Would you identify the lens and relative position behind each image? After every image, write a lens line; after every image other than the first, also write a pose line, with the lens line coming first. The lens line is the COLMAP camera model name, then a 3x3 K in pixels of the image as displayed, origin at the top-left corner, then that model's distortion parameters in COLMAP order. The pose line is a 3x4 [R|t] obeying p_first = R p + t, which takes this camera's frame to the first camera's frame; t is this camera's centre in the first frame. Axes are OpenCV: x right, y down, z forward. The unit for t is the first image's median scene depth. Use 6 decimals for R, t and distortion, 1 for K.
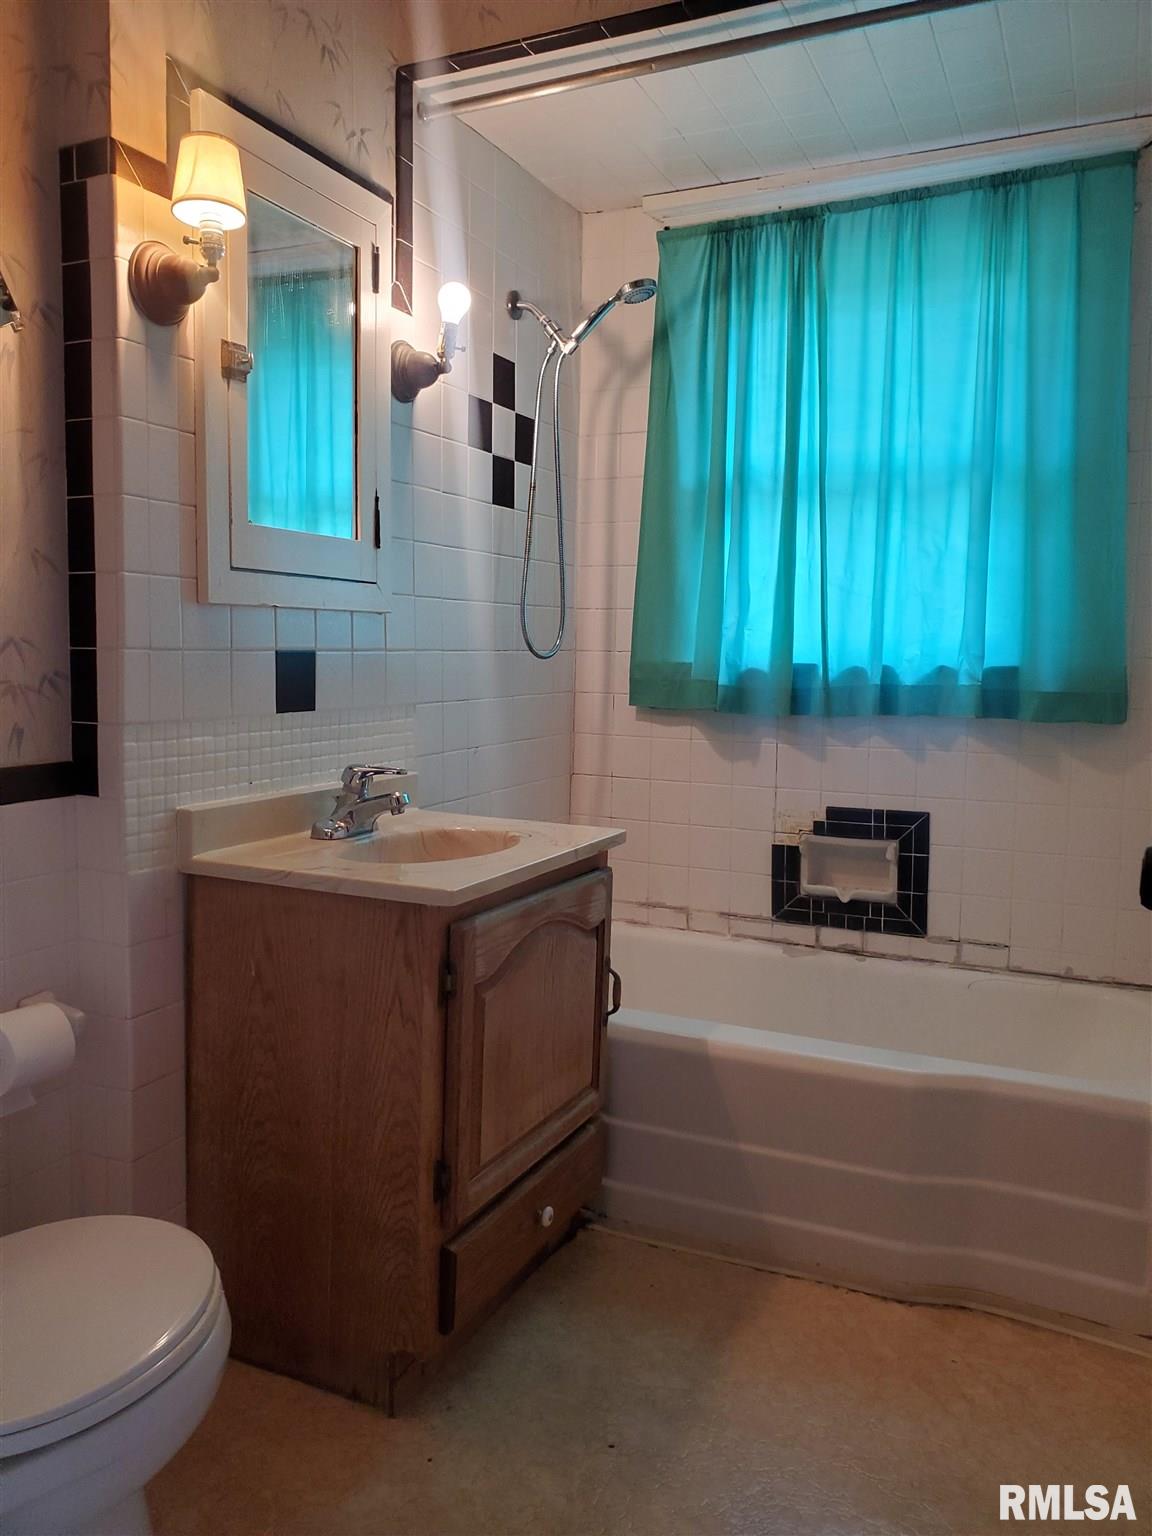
lens RADIAL K [[1180.0, 0, 576.0], [0, 1180.0, 768.0], [0, 0, 1]] dist [0.014897, -0.001962]
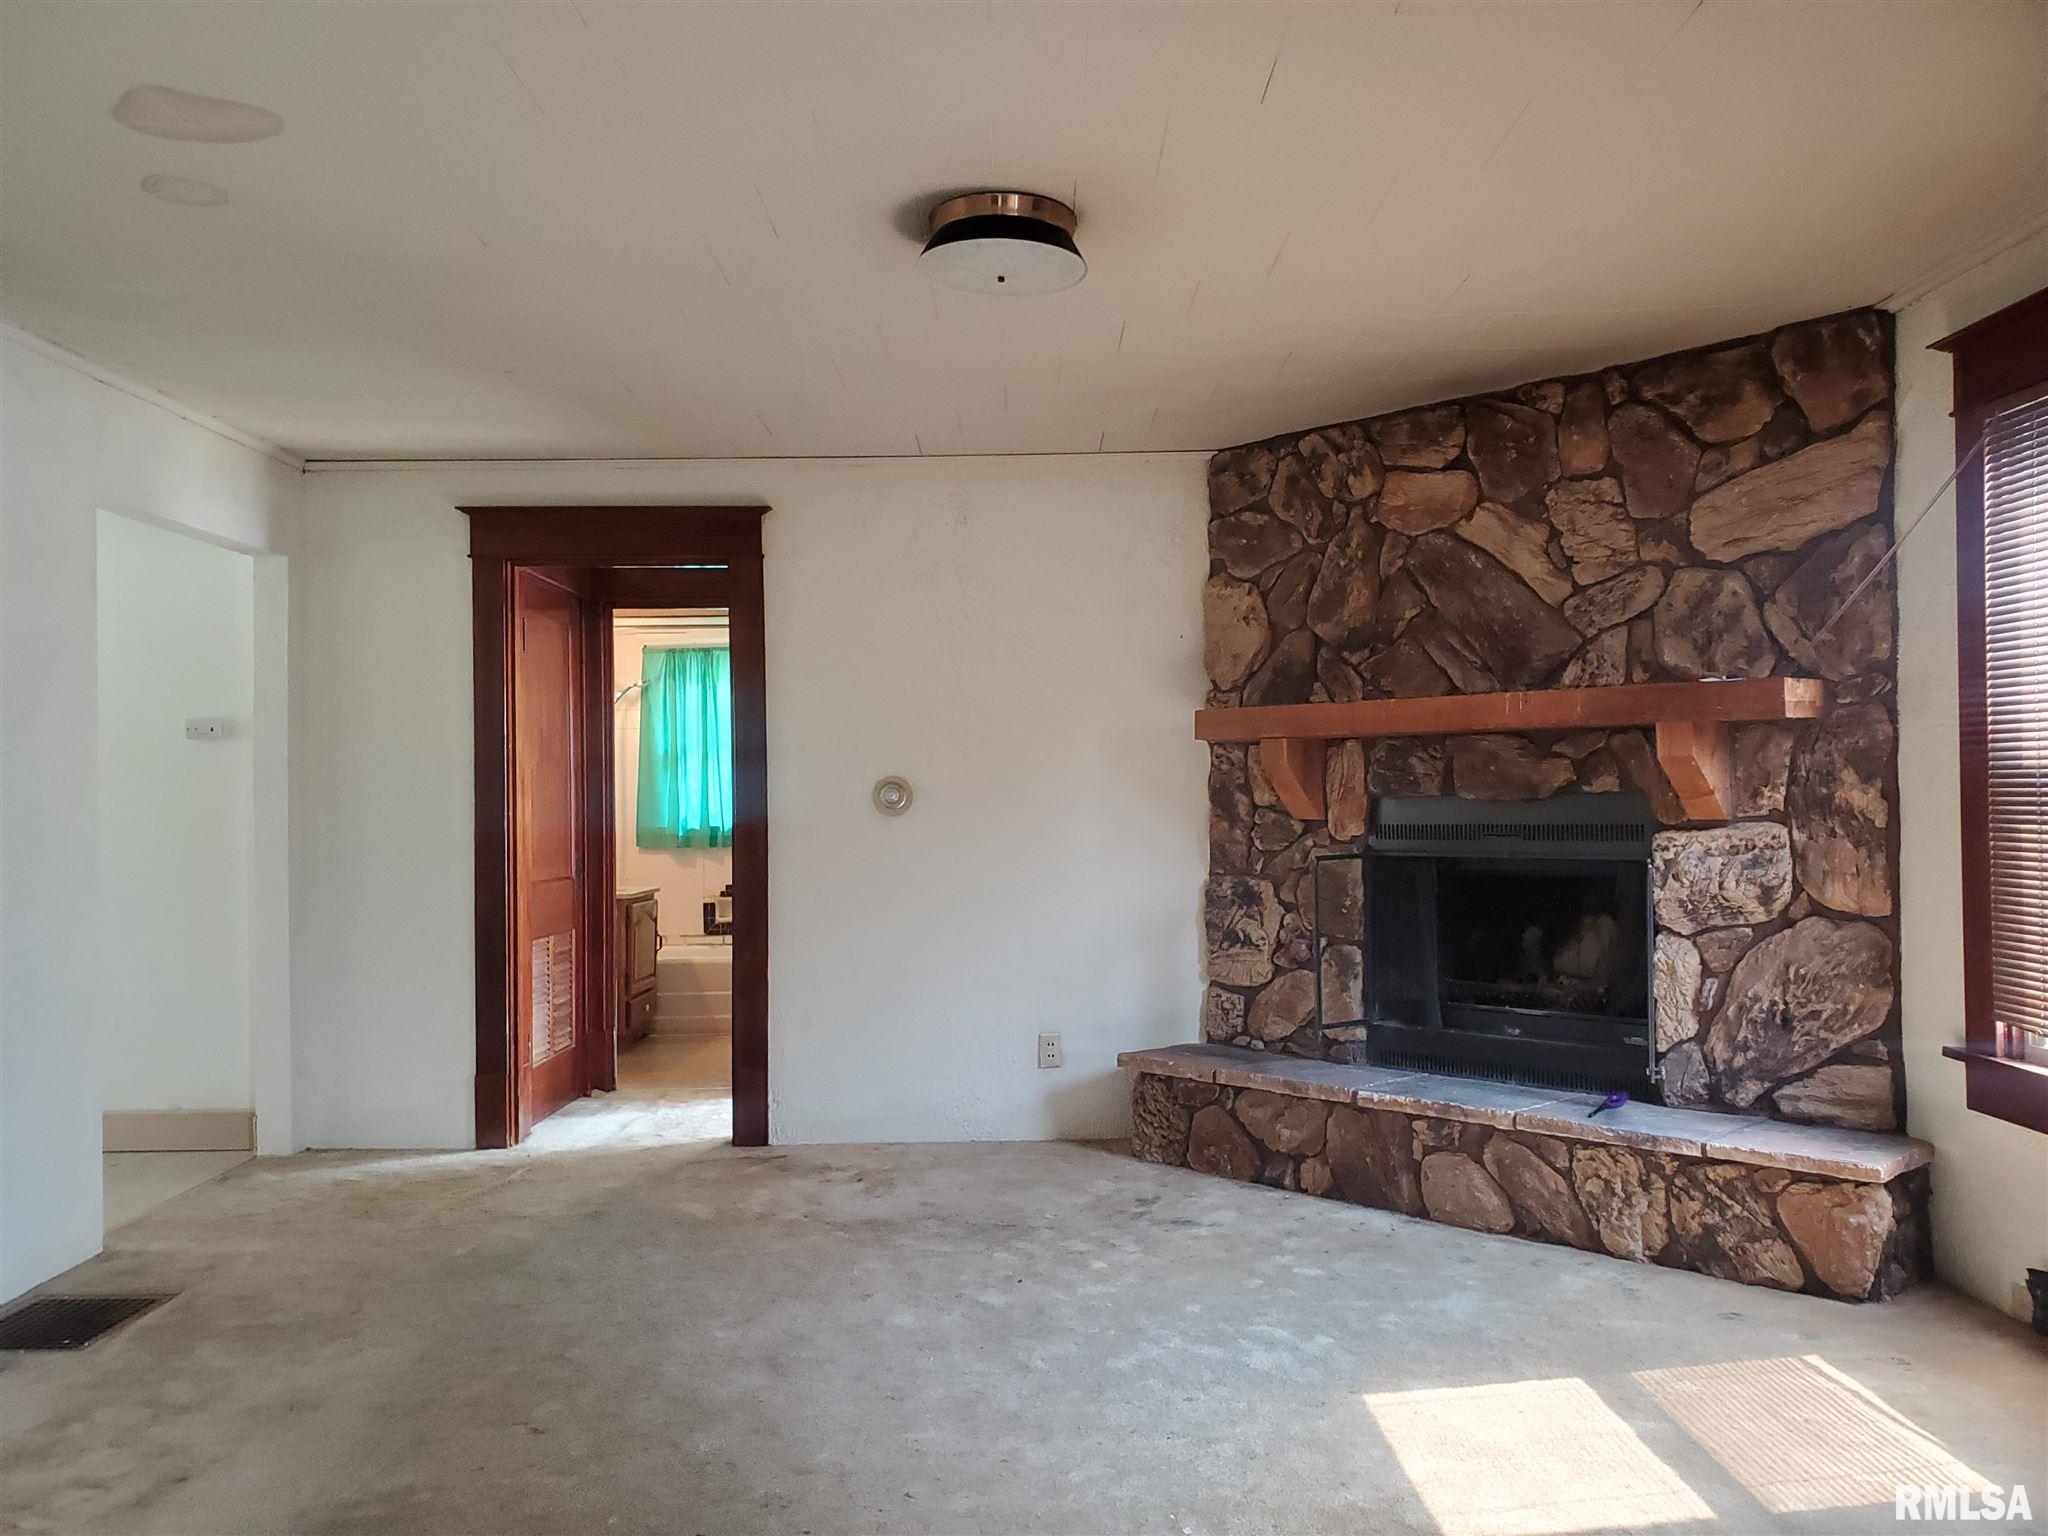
lens RADIAL K [[1573.3, 0, 1024.0], [0, 1573.3, 768.0], [0, 0, 1]] dist [0.014897, -0.001962]
pose [[0.908685, -0.021214, 0.416942, -0.572129], [0.069989, 0.992315, -0.102046, 0.168568], [-0.411573, 0.121909, 0.903187, -2.196251]]
